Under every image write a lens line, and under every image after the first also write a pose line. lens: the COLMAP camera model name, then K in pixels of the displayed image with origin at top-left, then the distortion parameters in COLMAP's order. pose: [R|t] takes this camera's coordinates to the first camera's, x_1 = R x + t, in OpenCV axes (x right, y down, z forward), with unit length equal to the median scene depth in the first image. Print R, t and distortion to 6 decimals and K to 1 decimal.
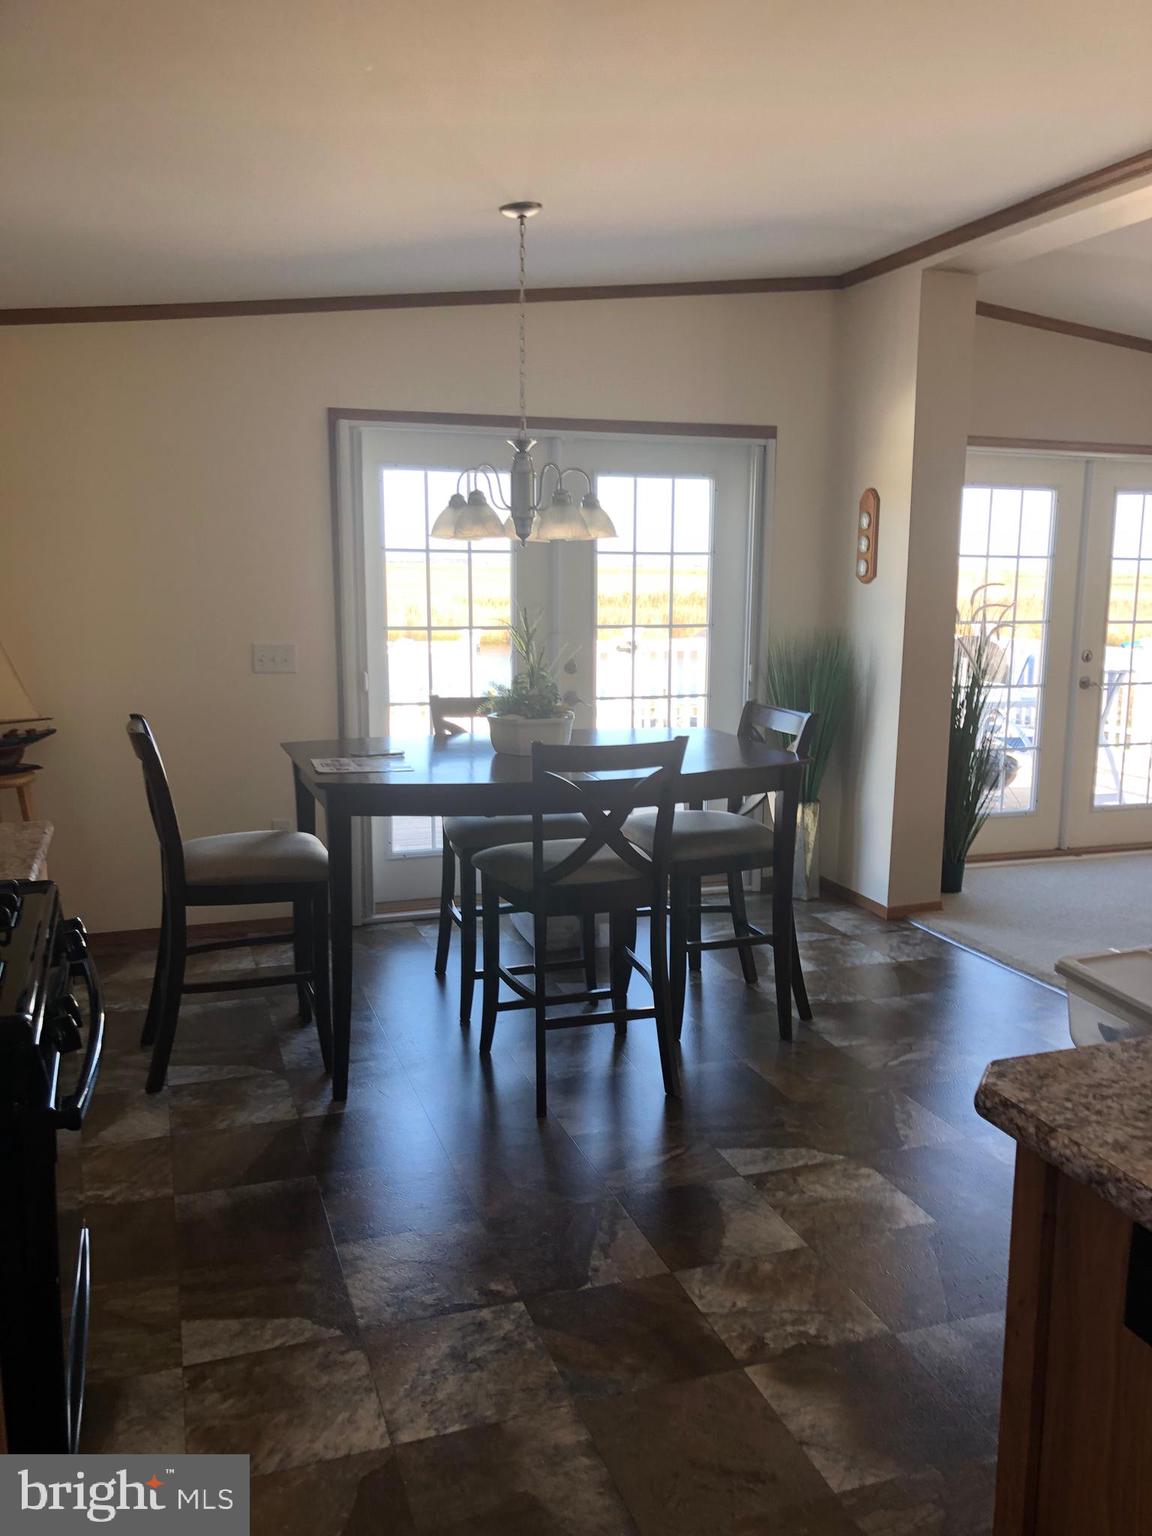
lens RADIAL K [[1198.9, 0, 579.3], [0, 1198.9, 767.4], [0, 0, 1]] dist [-0.007459, -0.002181]
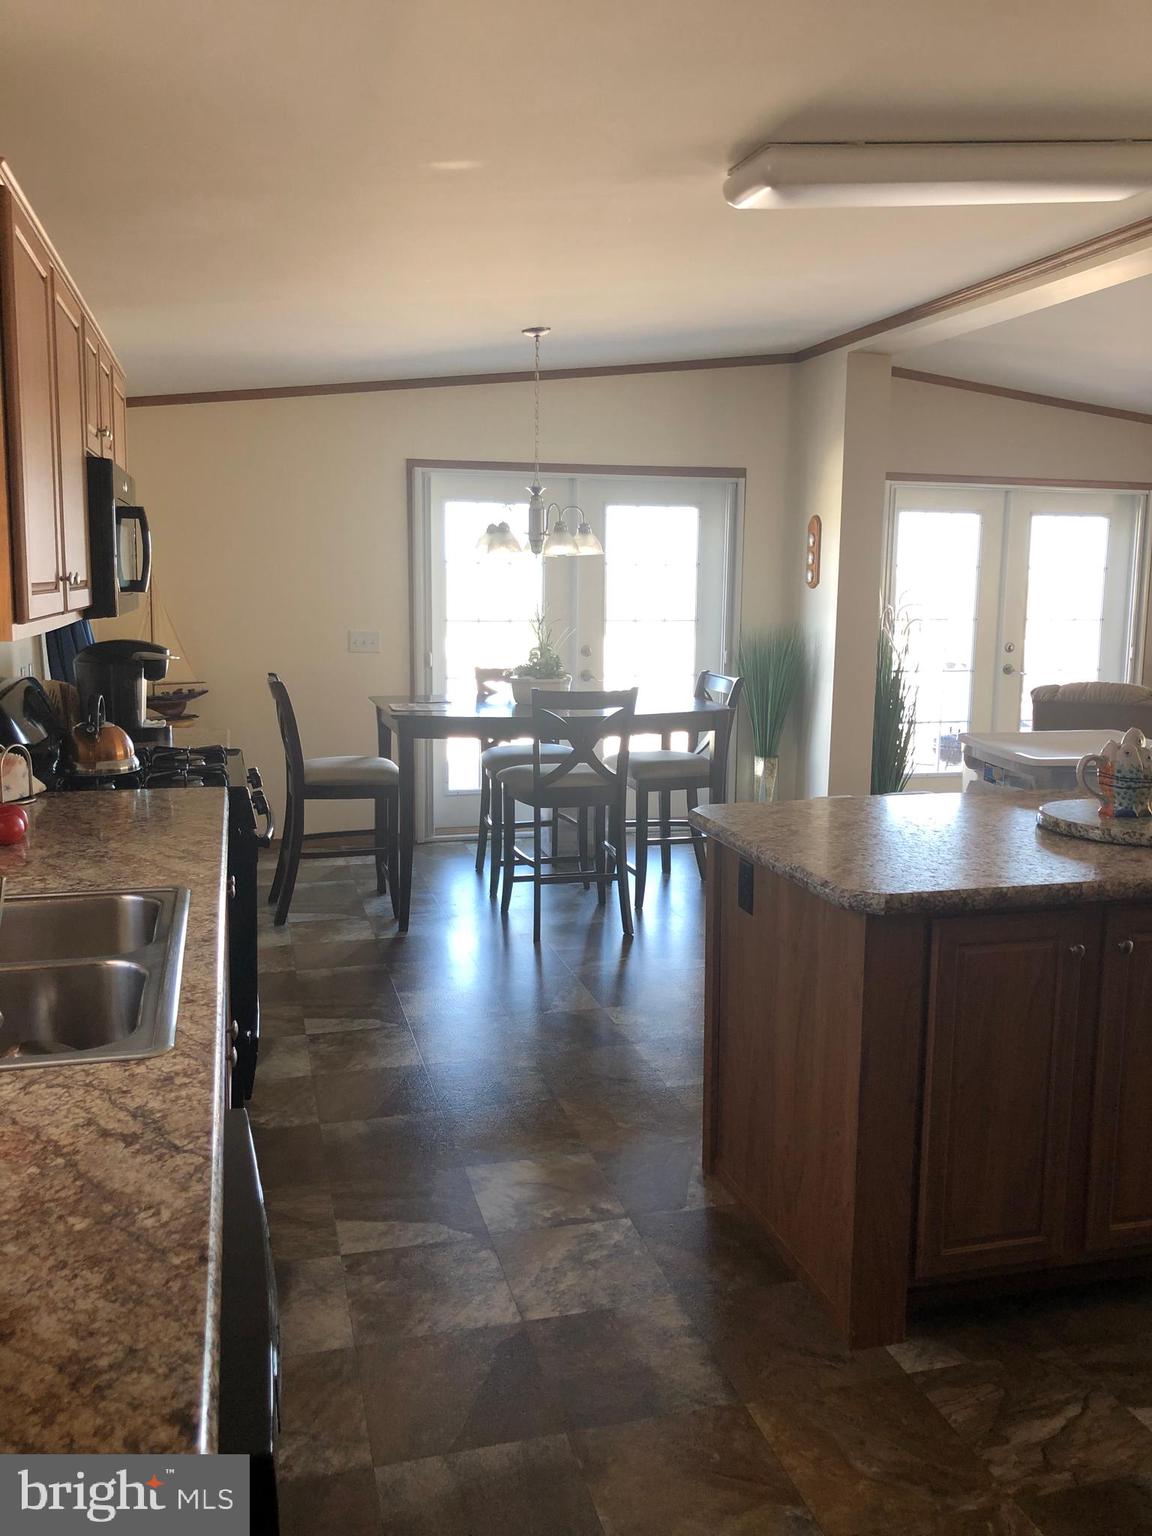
lens RADIAL K [[1231.0, 0, 567.4], [0, 1231.0, 744.2], [0, 0, 1]] dist [0.018738, -0.093323]
pose [[0.996712, 0.013282, -0.079928, 0.098759], [-0.015803, 0.999395, -0.030995, 0.073083], [0.079468, 0.032156, 0.996319, -0.414725]]
